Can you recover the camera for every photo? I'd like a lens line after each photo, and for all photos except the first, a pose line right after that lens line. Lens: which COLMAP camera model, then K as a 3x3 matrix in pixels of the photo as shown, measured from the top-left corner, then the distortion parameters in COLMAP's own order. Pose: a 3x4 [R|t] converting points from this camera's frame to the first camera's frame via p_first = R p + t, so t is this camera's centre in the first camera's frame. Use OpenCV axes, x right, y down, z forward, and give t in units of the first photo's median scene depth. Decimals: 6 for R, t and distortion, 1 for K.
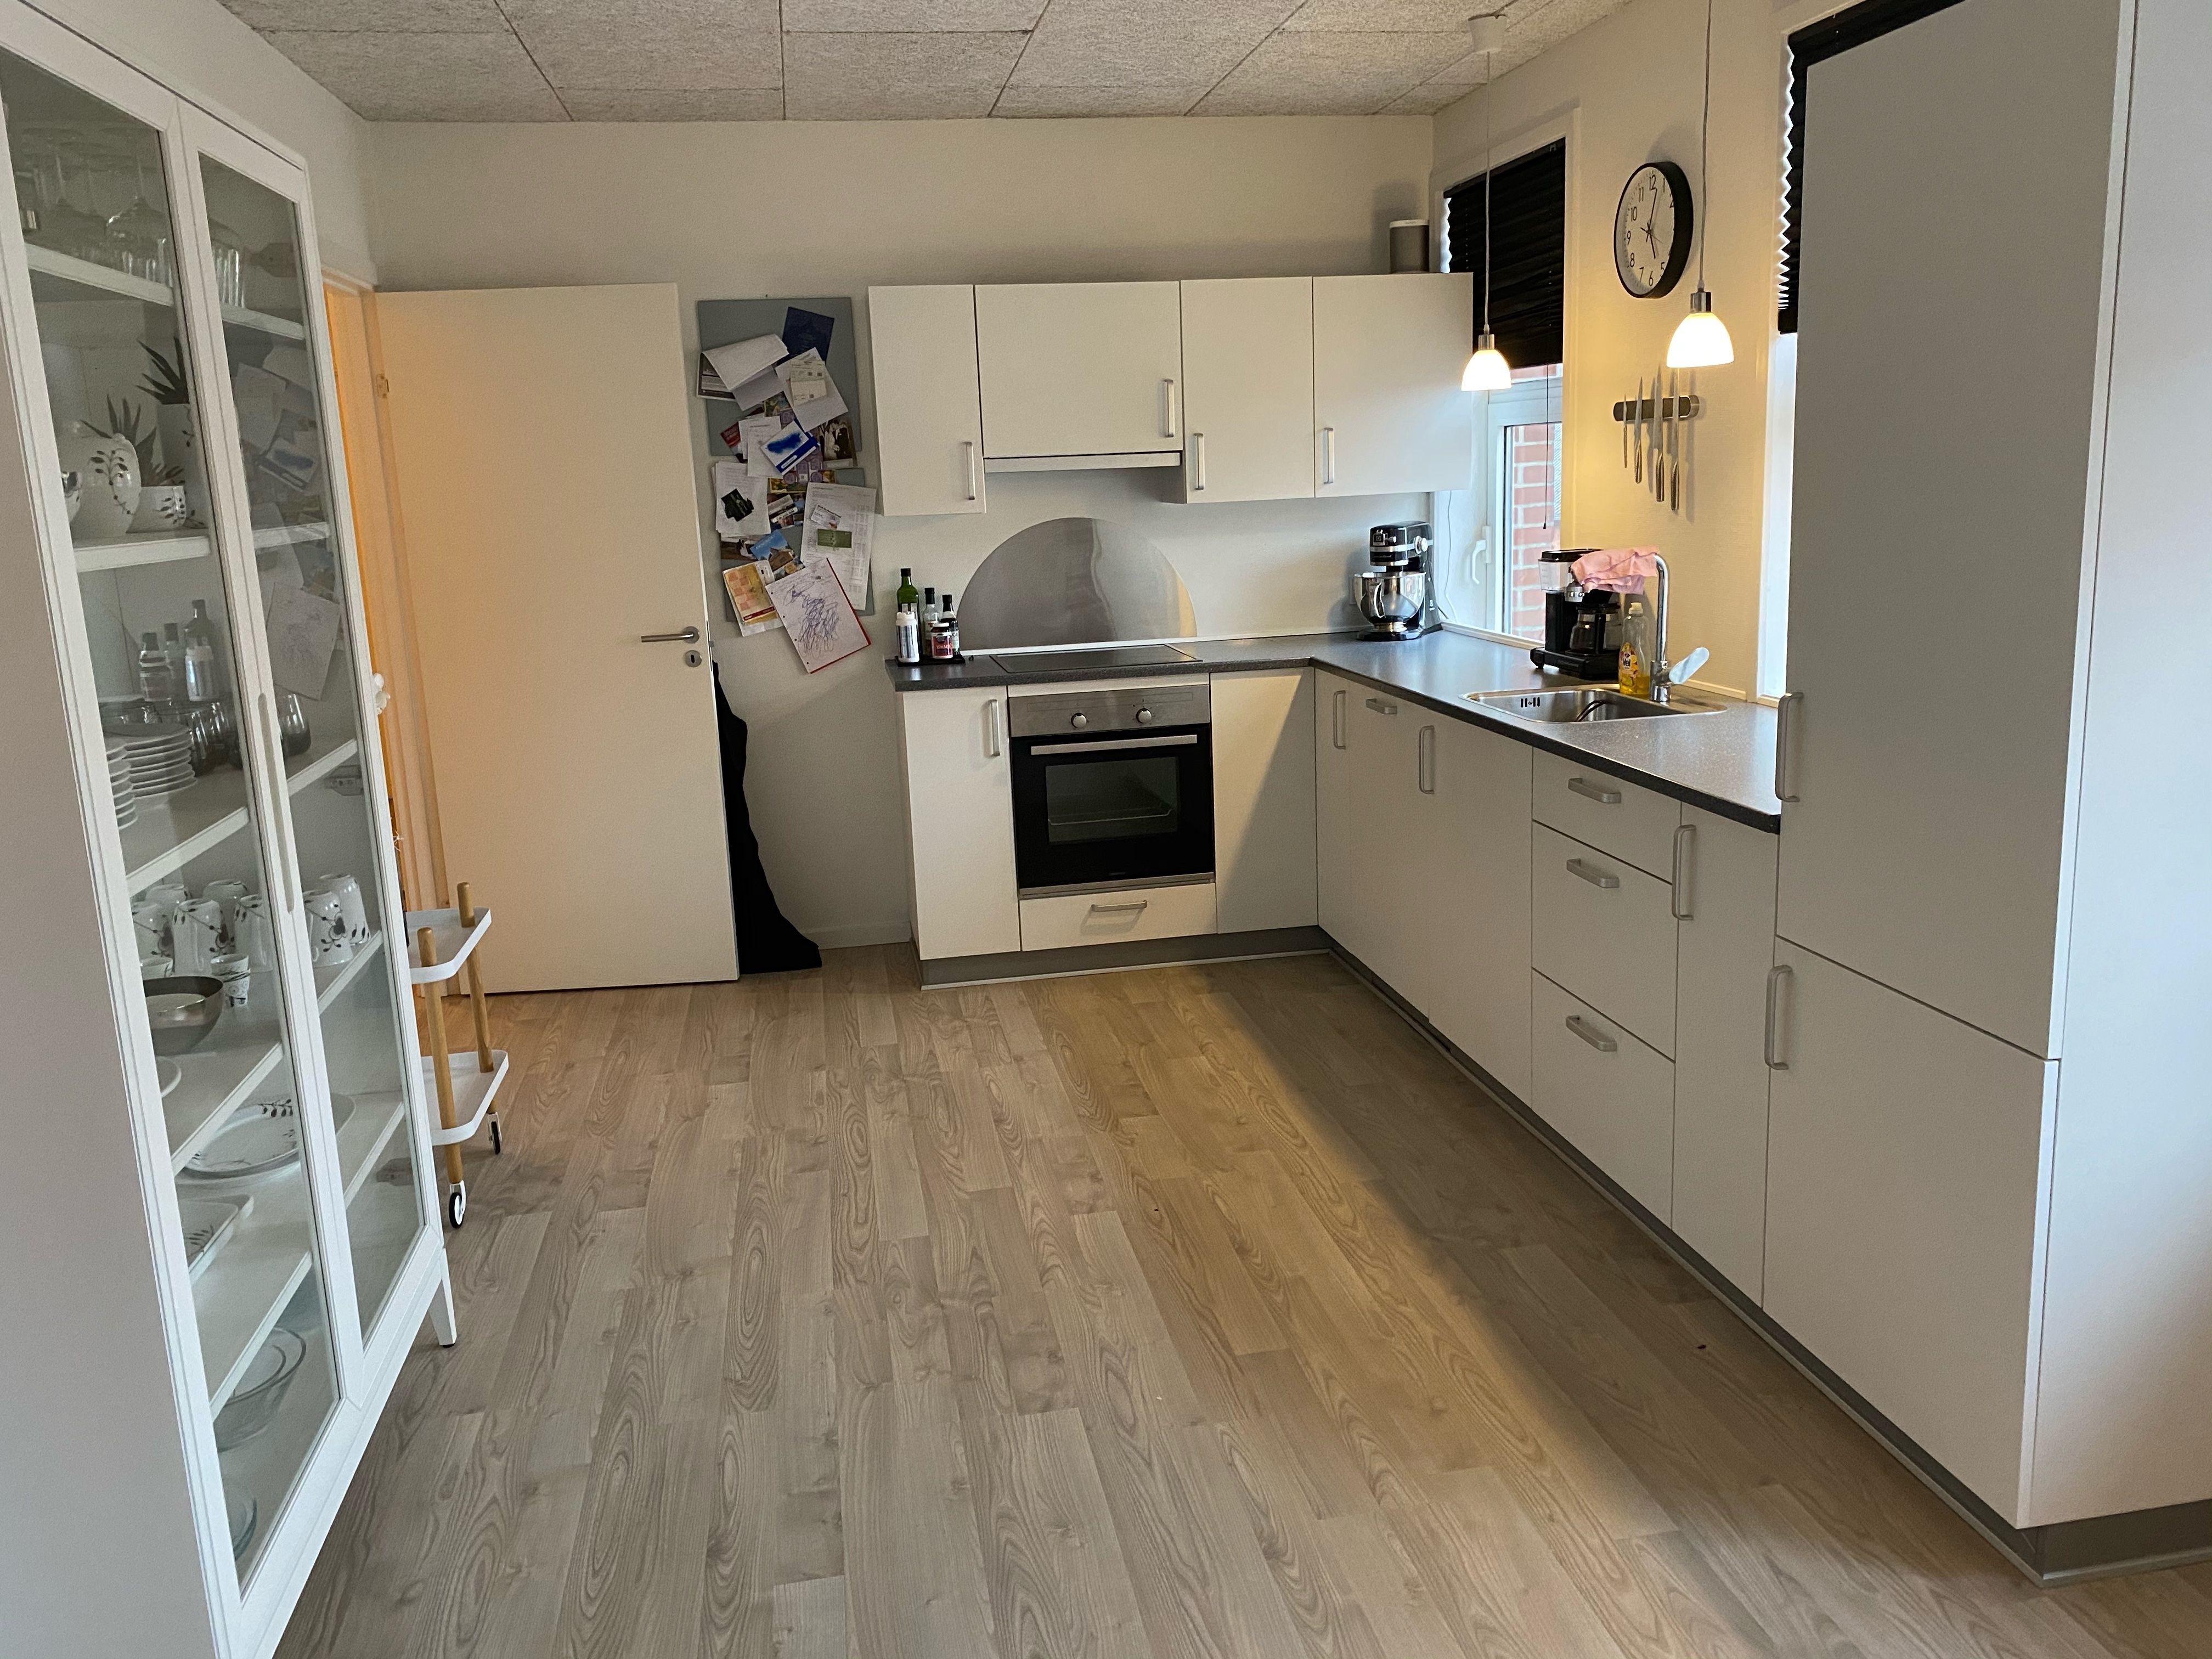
lens RADIAL K [[1689.1, 0, 1125.3], [0, 1689.1, 841.5], [0, 0, 1]] dist [0.036208, -0.030019]
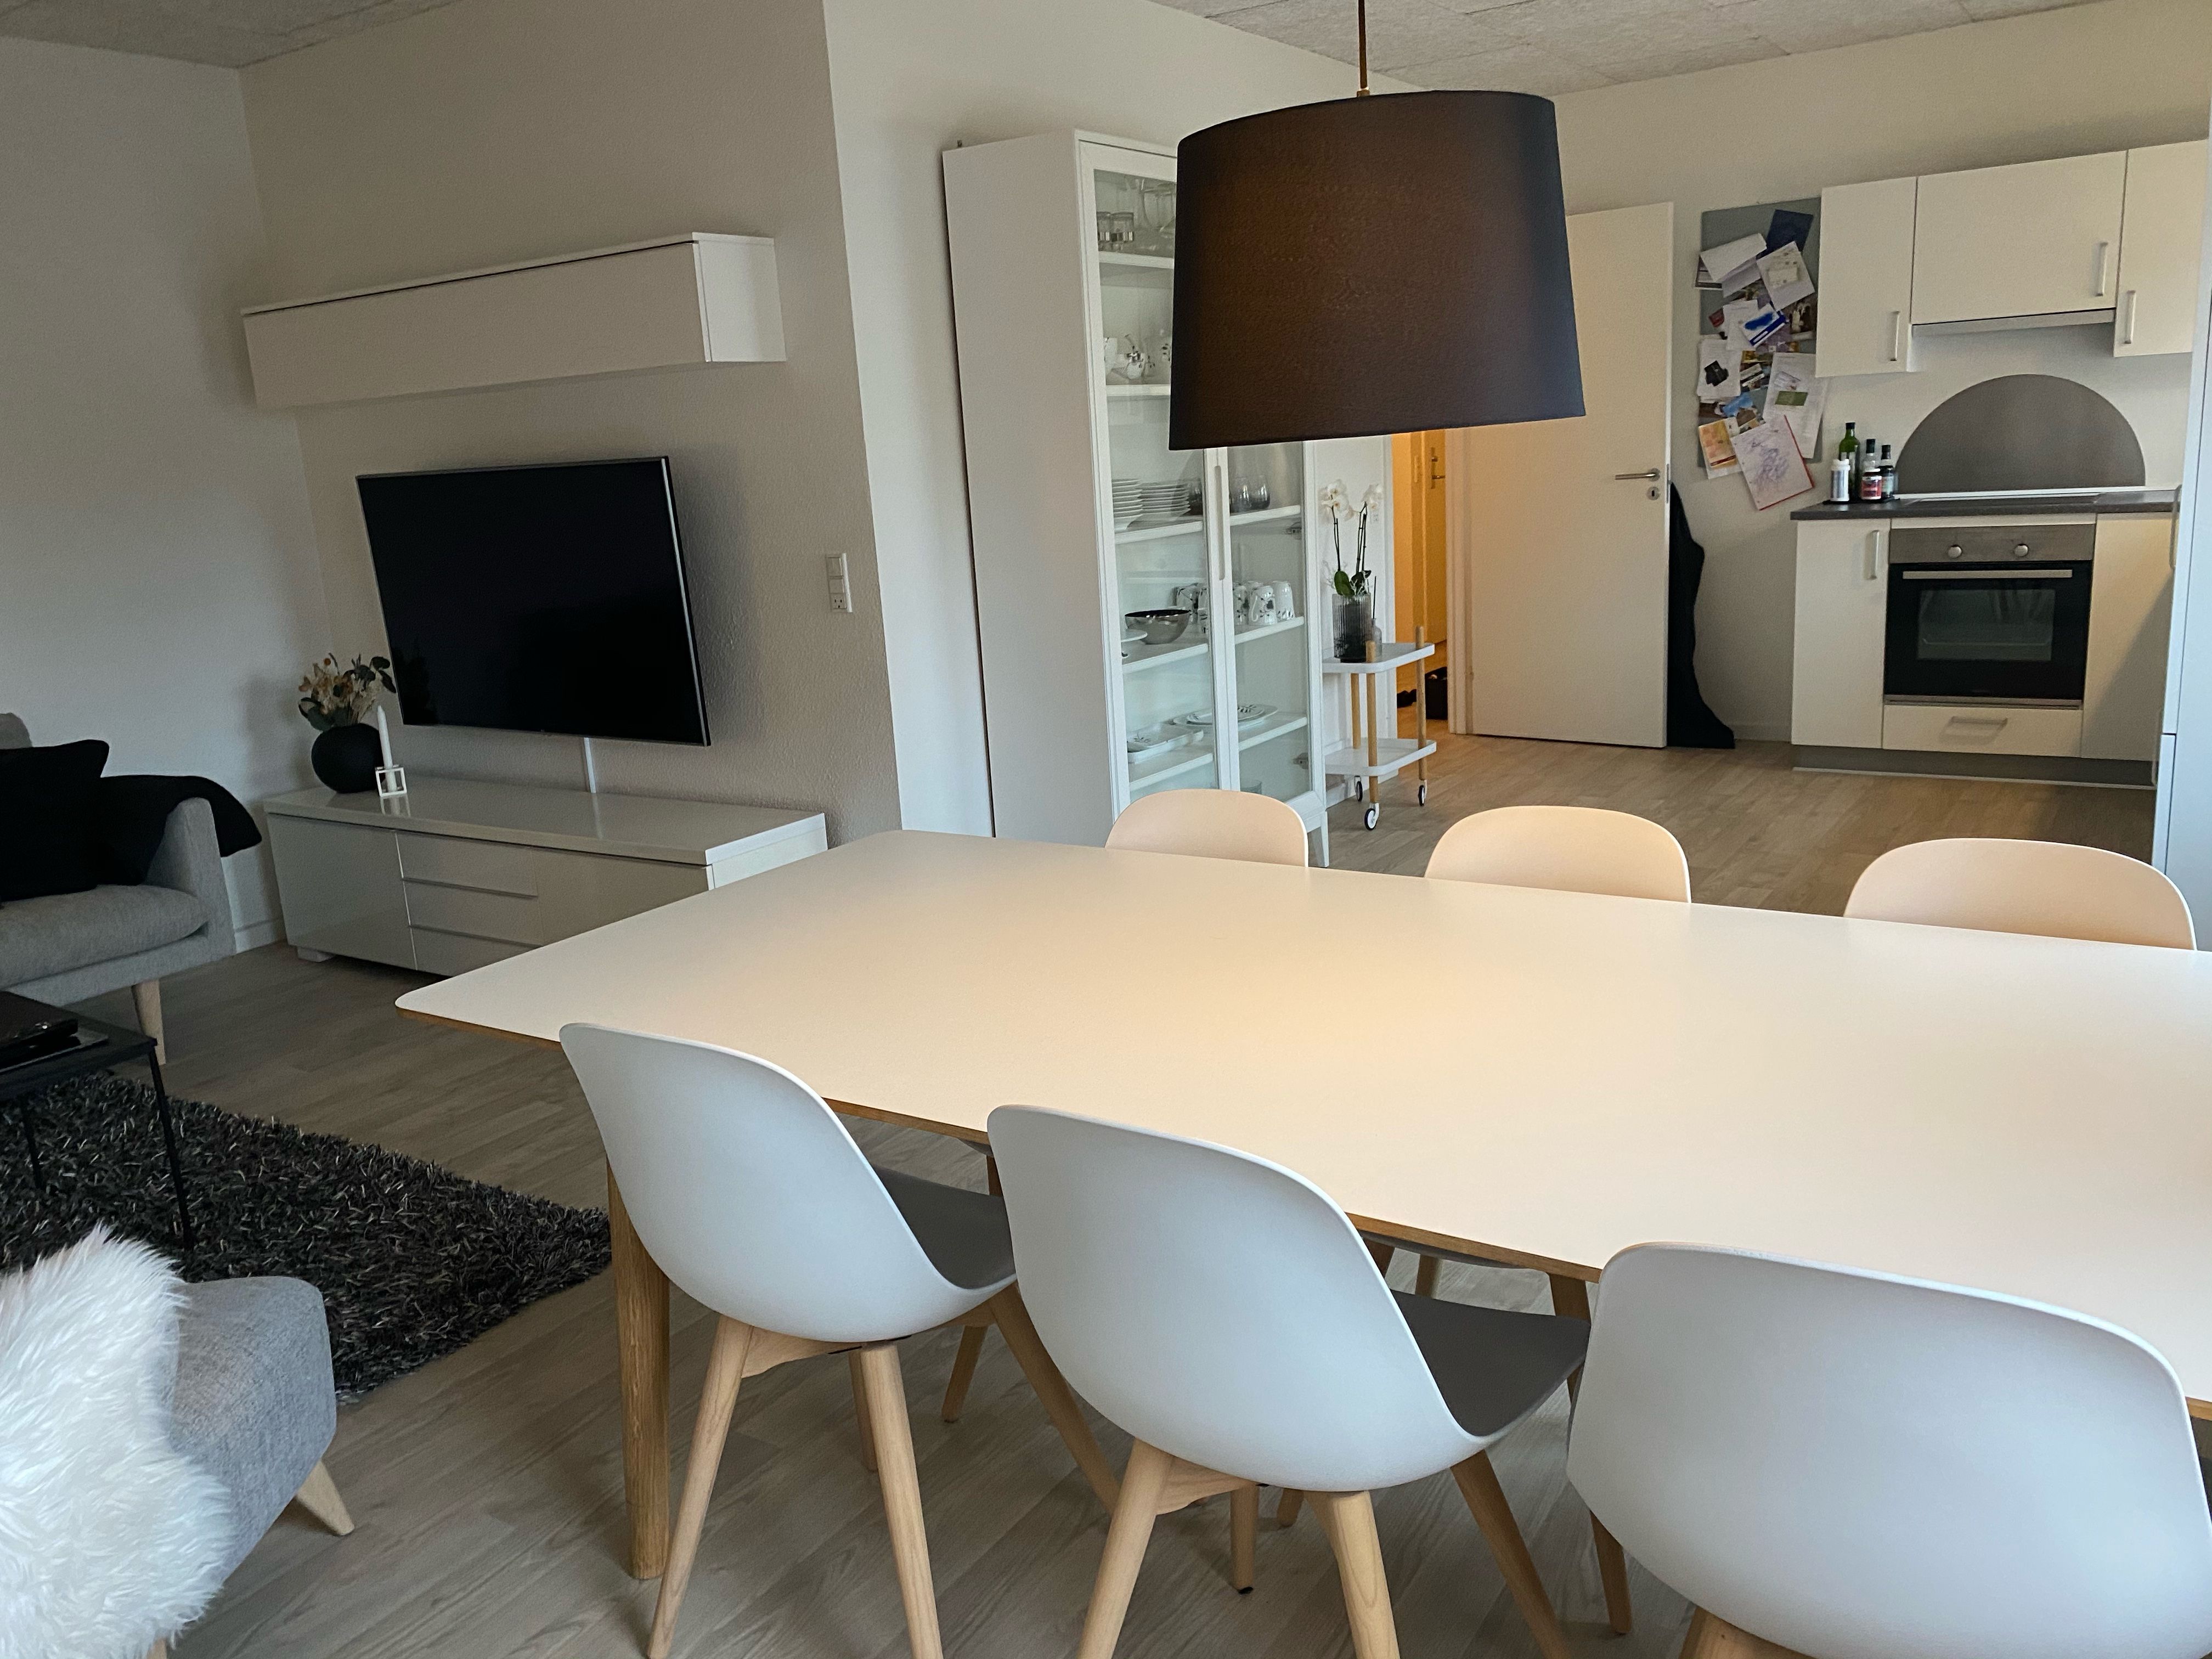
lens RADIAL K [[1689.1, 0, 1083.8], [0, 1689.1, 816.4], [0, 0, 1]] dist [0.036208, -0.030019]
pose [[0.708626, 0.150430, -0.689362, 0.362838], [-0.122963, 0.988387, 0.089283, 0.073118], [0.694787, 0.021498, 0.718894, -0.232615]]
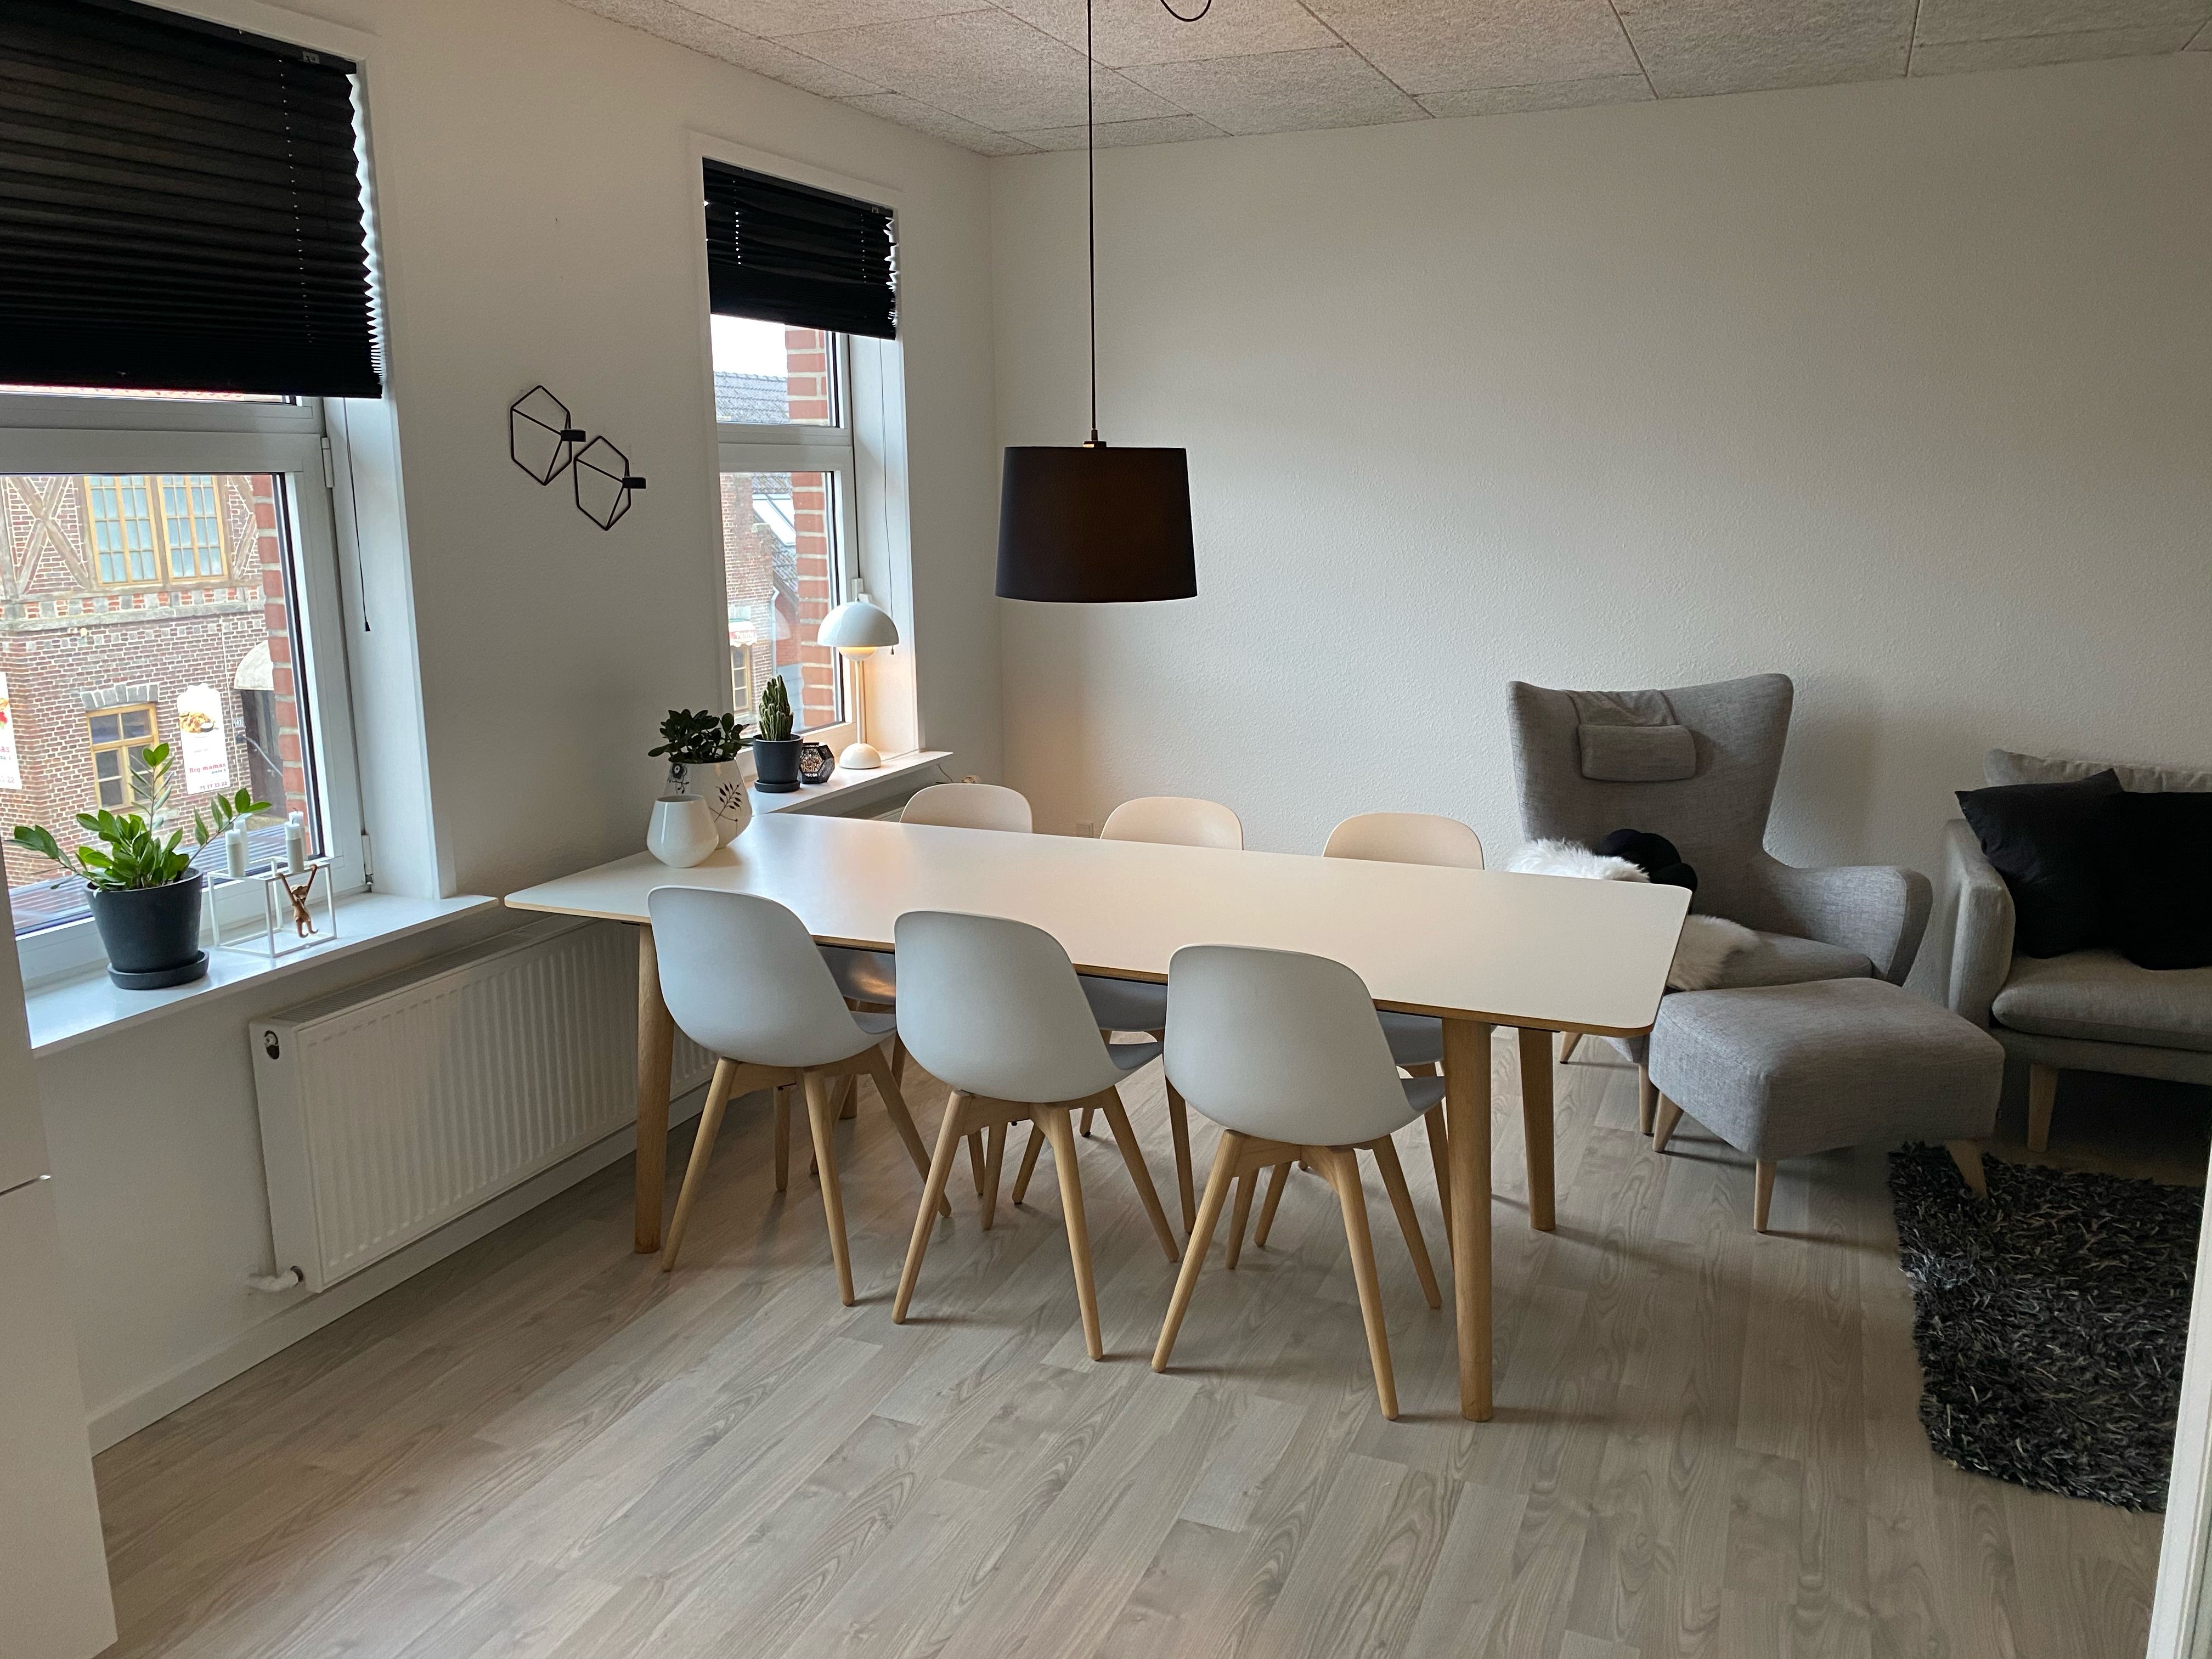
lens RADIAL K [[1689.1, 0, 1092.5], [0, 1689.1, 844.9], [0, 0, 1]] dist [0.036208, -0.030019]
pose [[-0.828492, -0.078507, 0.554470, -0.312019], [0.160356, 0.915404, 0.369217, -0.169562], [-0.536550, 0.394806, -0.745816, 0.756642]]
